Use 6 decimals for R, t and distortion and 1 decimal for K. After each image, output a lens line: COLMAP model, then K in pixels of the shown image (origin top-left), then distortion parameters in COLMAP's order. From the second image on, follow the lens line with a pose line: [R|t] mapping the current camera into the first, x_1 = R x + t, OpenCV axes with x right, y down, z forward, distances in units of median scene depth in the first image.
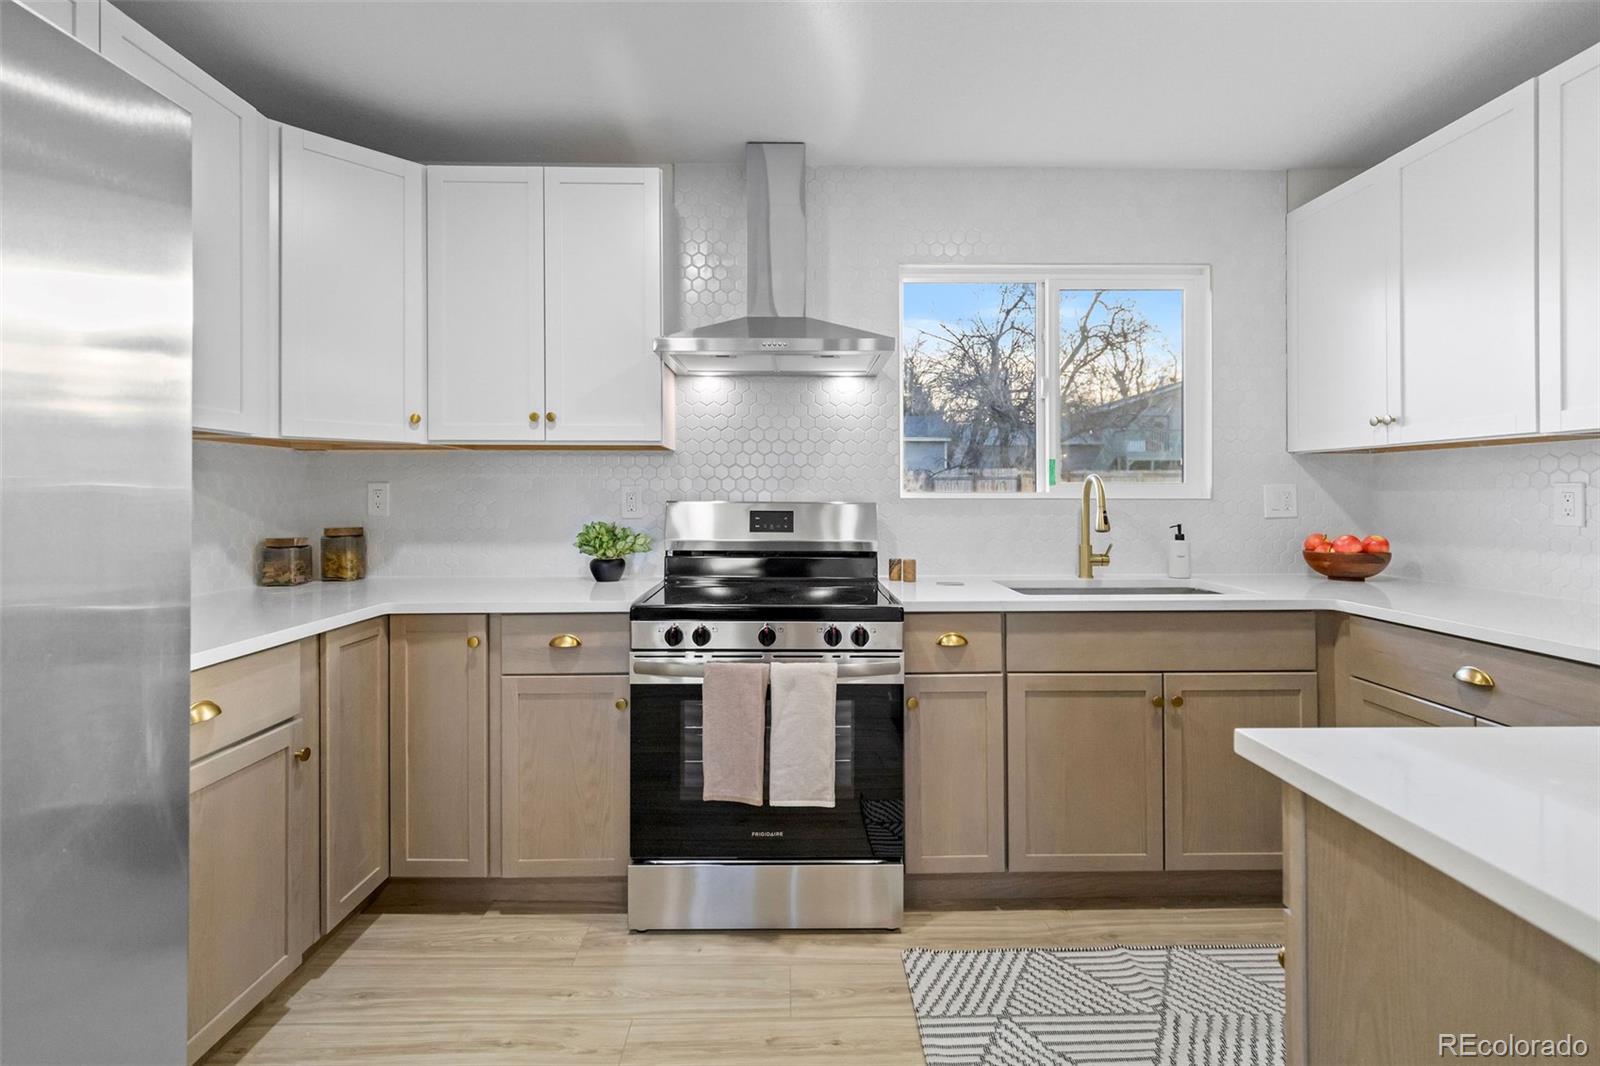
lens RADIAL K [[719.6, 0, 797.8], [0, 719.6, 503.8], [0, 0, 1]] dist [0.008254, -0.000080]
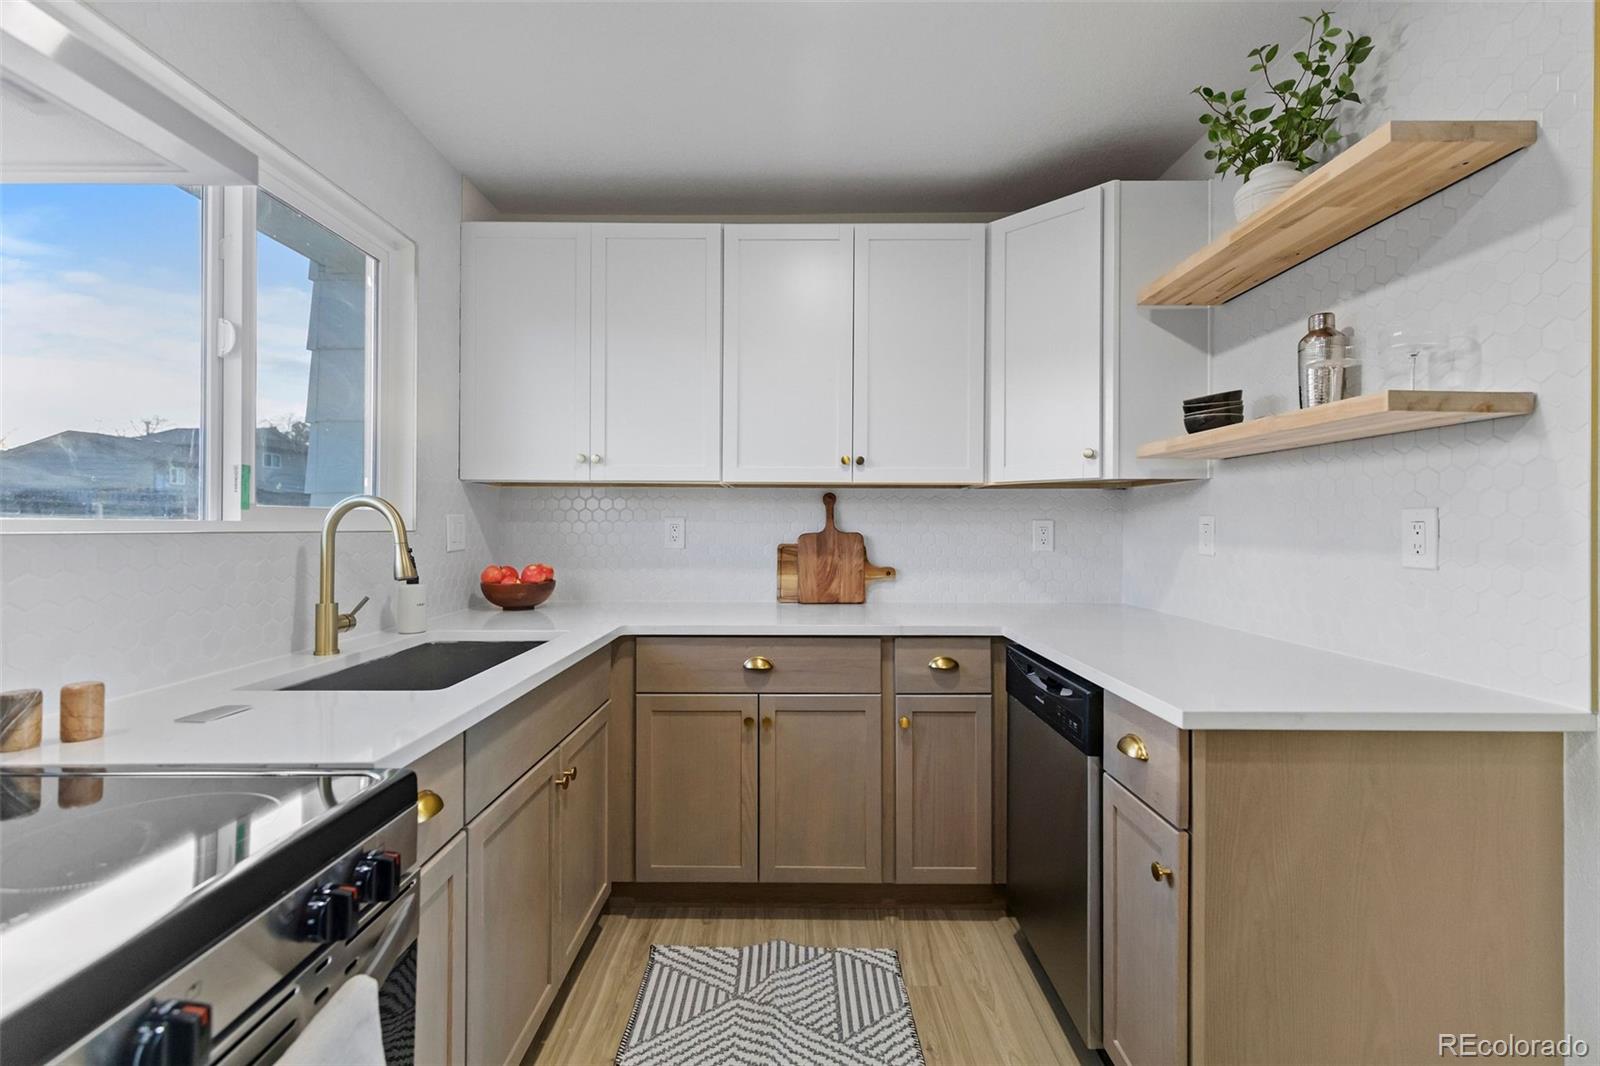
lens RADIAL K [[719.6, 0, 789.3], [0, 719.6, 523.4], [0, 0, 1]] dist [0.008254, -0.000080]
pose [[0.032184, 0.004145, 0.999473, -0.292266], [0.011142, 0.999928, -0.004506, -0.008369], [-0.999420, 0.011281, 0.032136, 0.698949]]
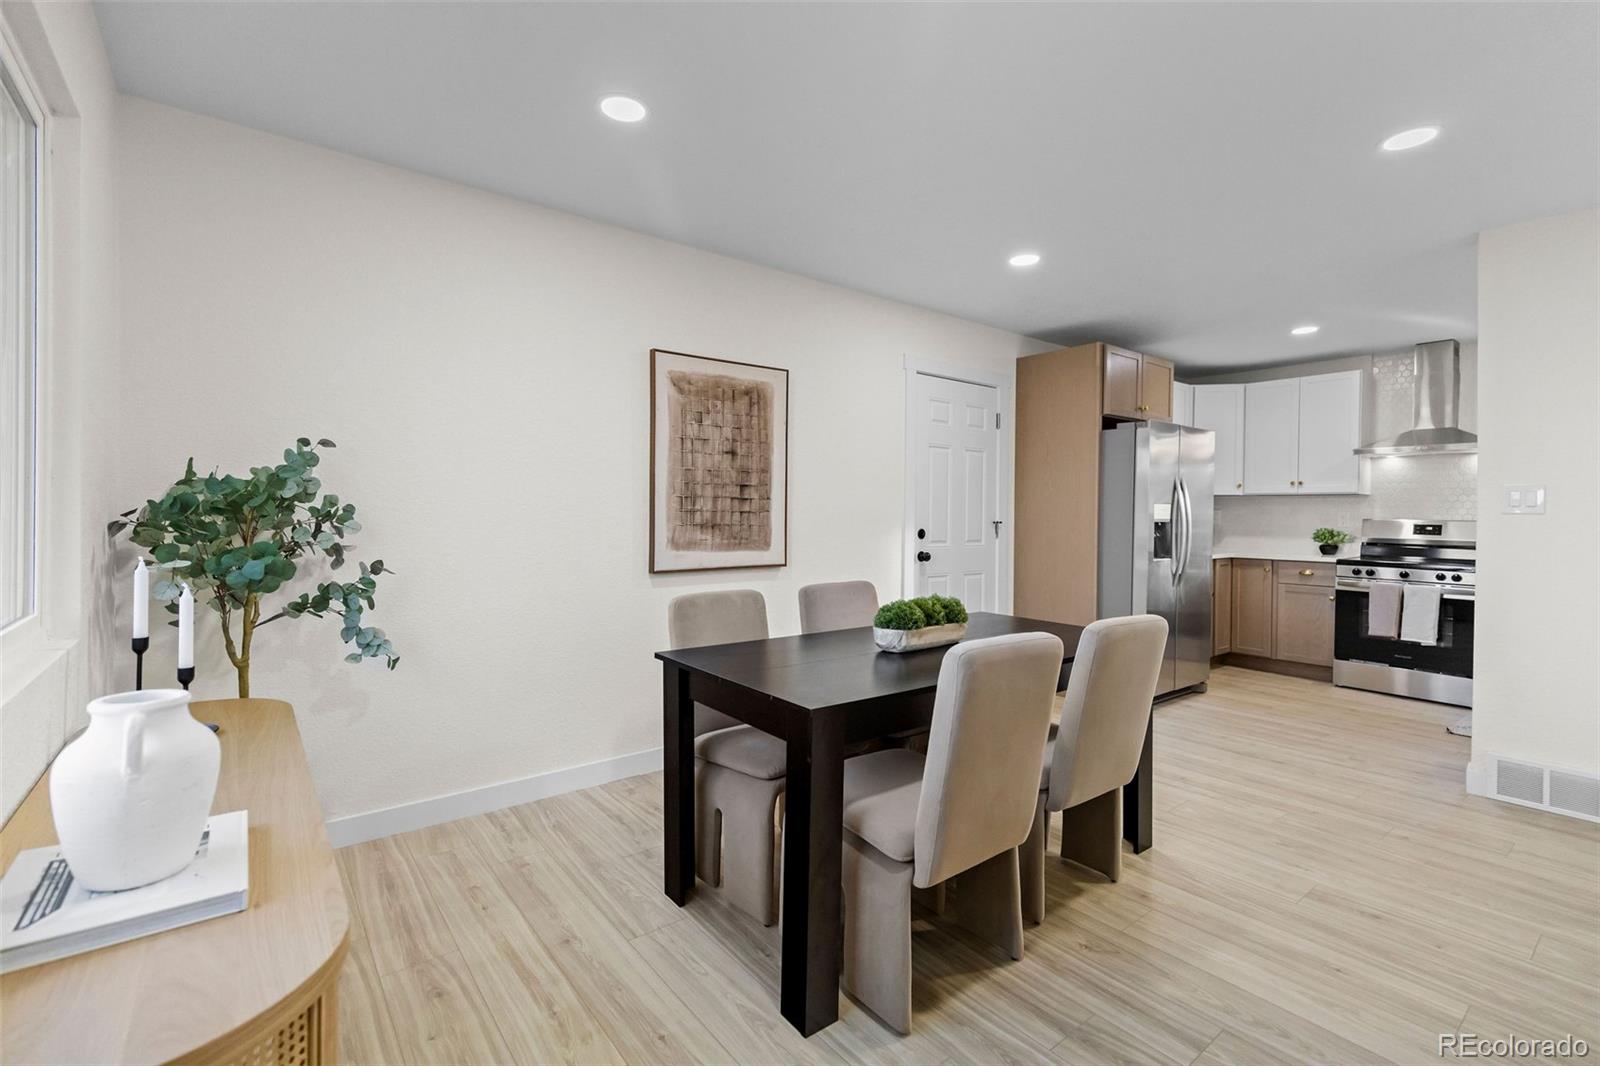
lens RADIAL K [[719.6, 0, 793.2], [0, 719.6, 524.1], [0, 0, 1]] dist [0.008254, -0.000080]
pose [[0.603784, 0.018177, -0.796941, 0.630715], [-0.013613, 0.999829, 0.012491, 0.009013], [0.797032, 0.003307, 0.603928, -2.040365]]
